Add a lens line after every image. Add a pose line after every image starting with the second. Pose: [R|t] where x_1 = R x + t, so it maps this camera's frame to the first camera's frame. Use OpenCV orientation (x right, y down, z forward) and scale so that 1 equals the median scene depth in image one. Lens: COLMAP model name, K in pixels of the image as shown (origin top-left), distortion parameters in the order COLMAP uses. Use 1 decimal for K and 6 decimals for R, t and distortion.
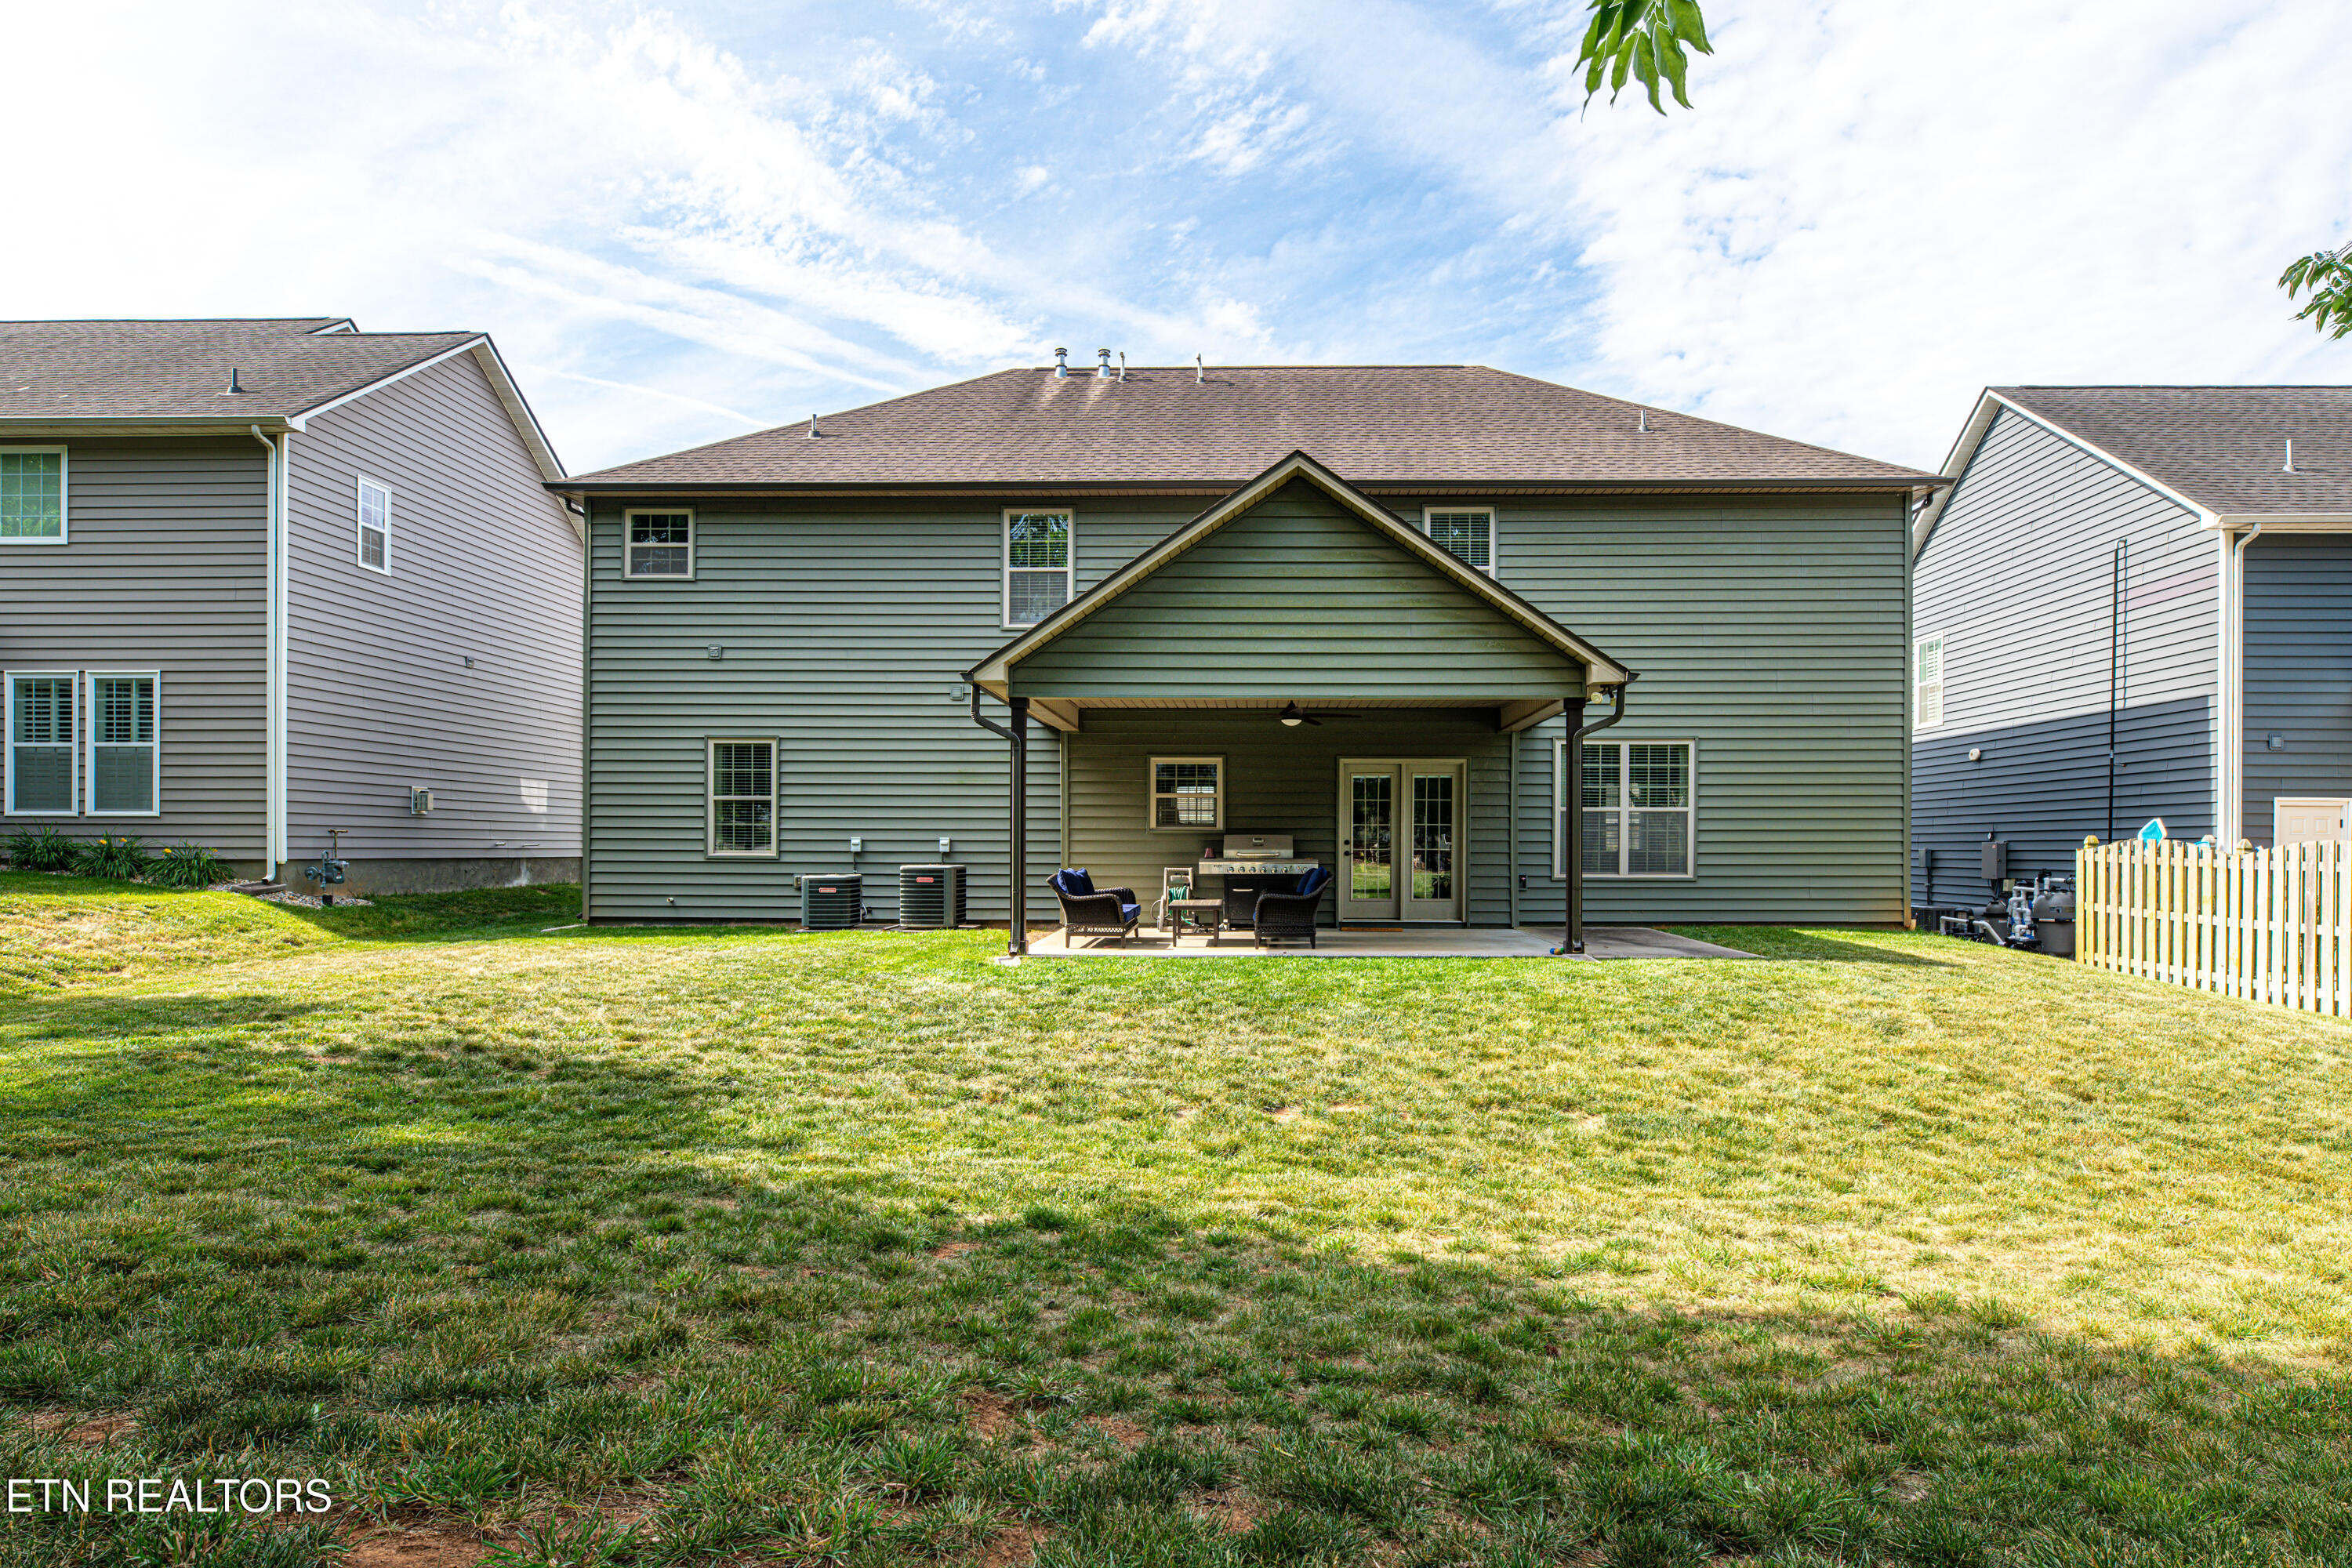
lens RADIAL K [[1282.7, 0, 1217.7], [0, 1282.7, 851.9], [0, 0, 1]] dist [-0.002735, 0.002411]
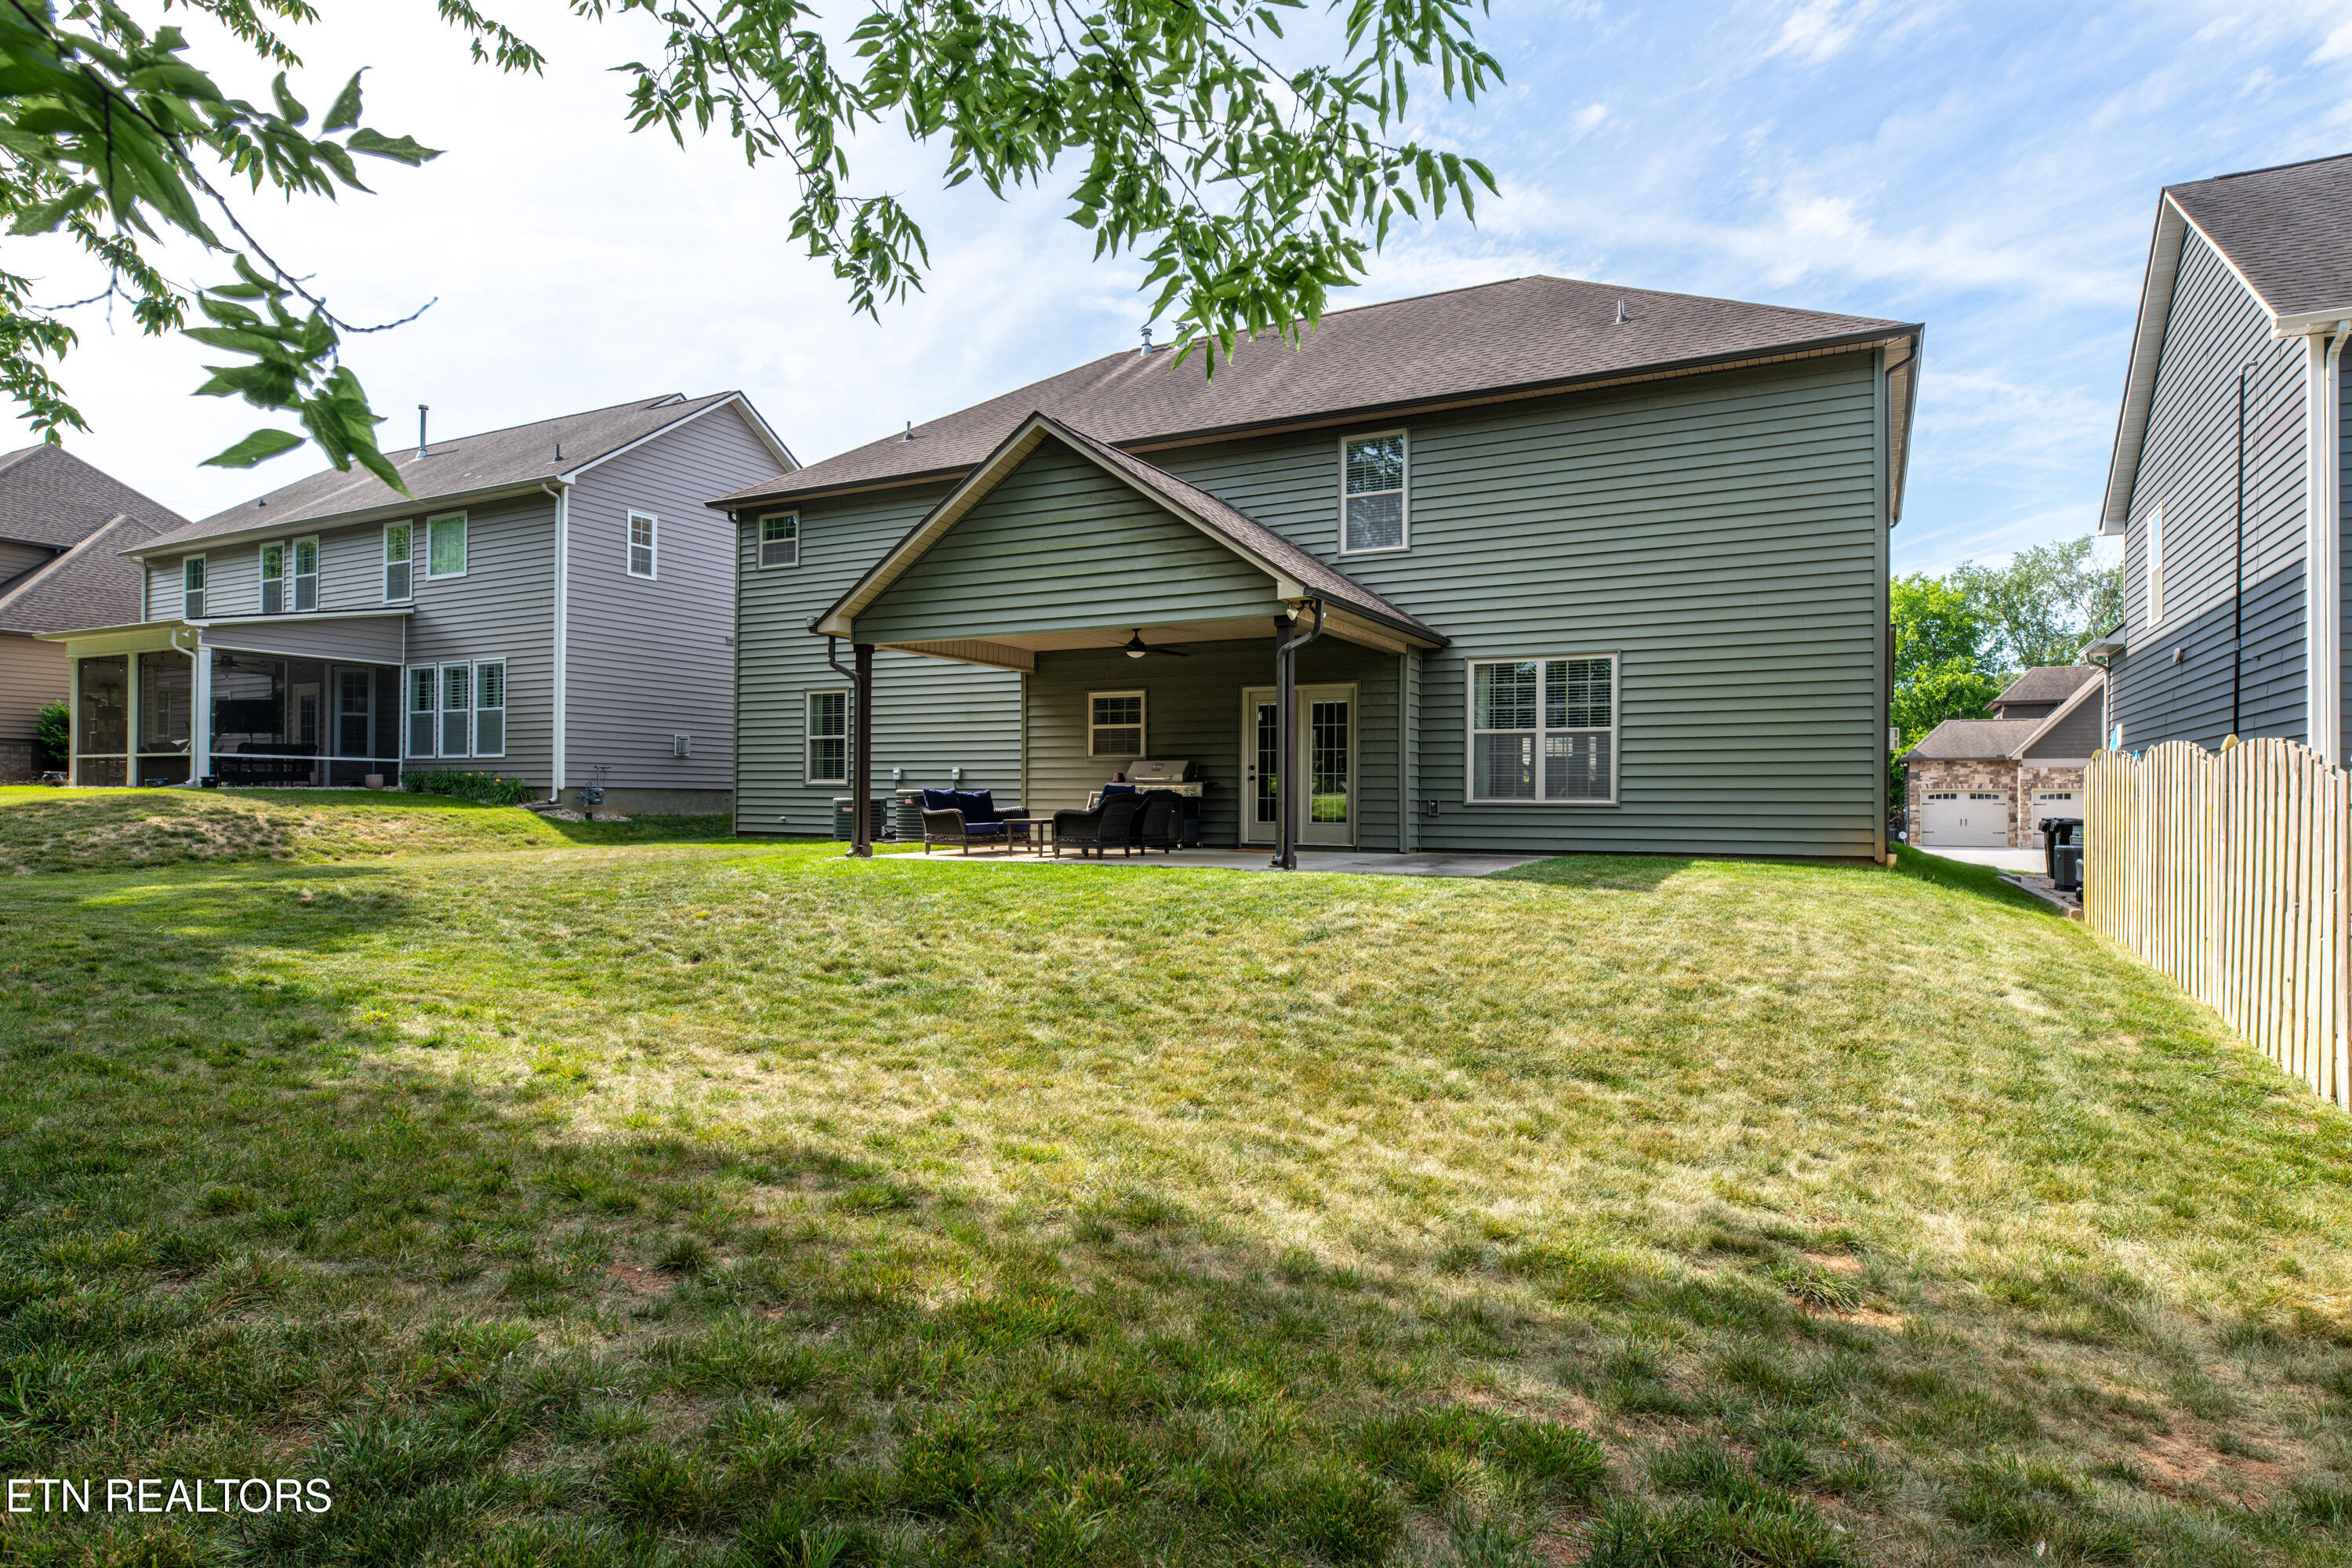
lens RADIAL K [[1282.7, 0, 1157.8], [0, 1282.7, 794.5], [0, 0, 1]] dist [-0.002735, 0.002411]
pose [[0.891282, 0.000462, -0.453449, 0.501828], [-0.004892, 0.999951, -0.008598, 0.023625], [0.453423, 0.009882, 0.891241, 0.035505]]
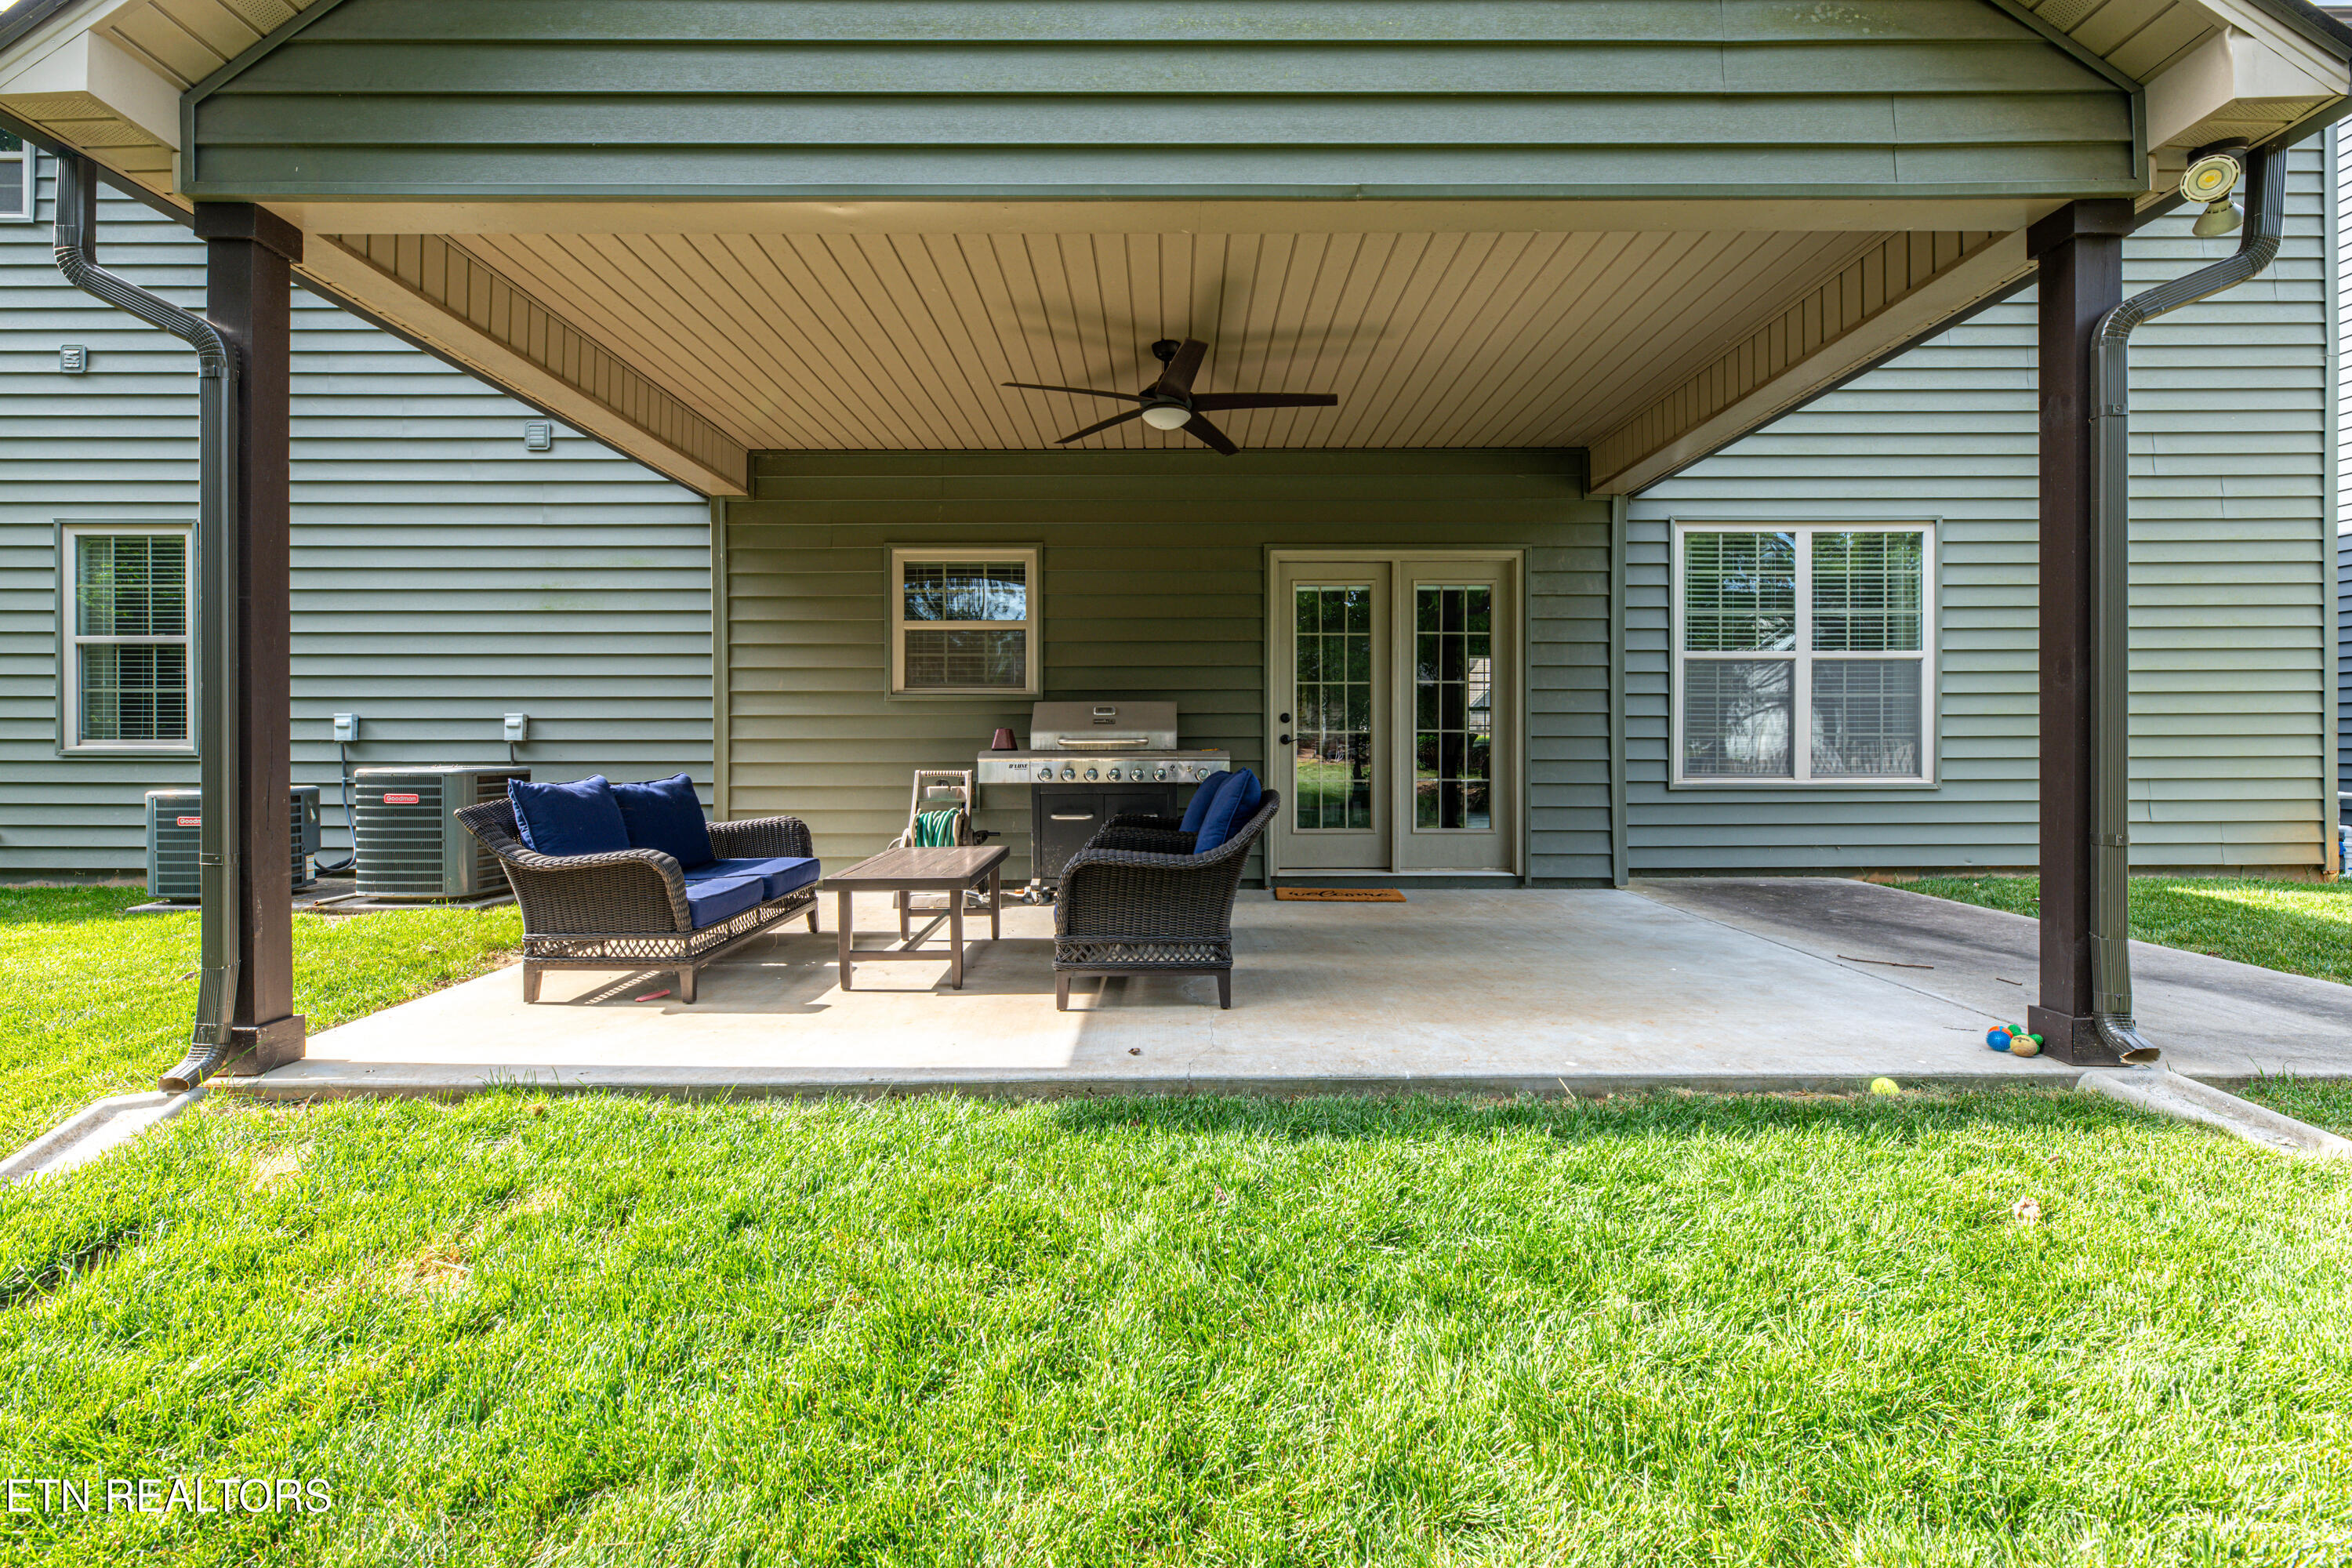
lens RADIAL K [[1043.1, 0, 1158.0], [0, 1043.1, 745.9], [0, 0, 1]] dist [-0.002966, 0.000437]
pose [[0.999626, -0.004314, 0.026988, 0.039205], [0.004322, 0.999991, -0.000248, 0.003577], [-0.026987, 0.000365, 0.999636, 0.586116]]
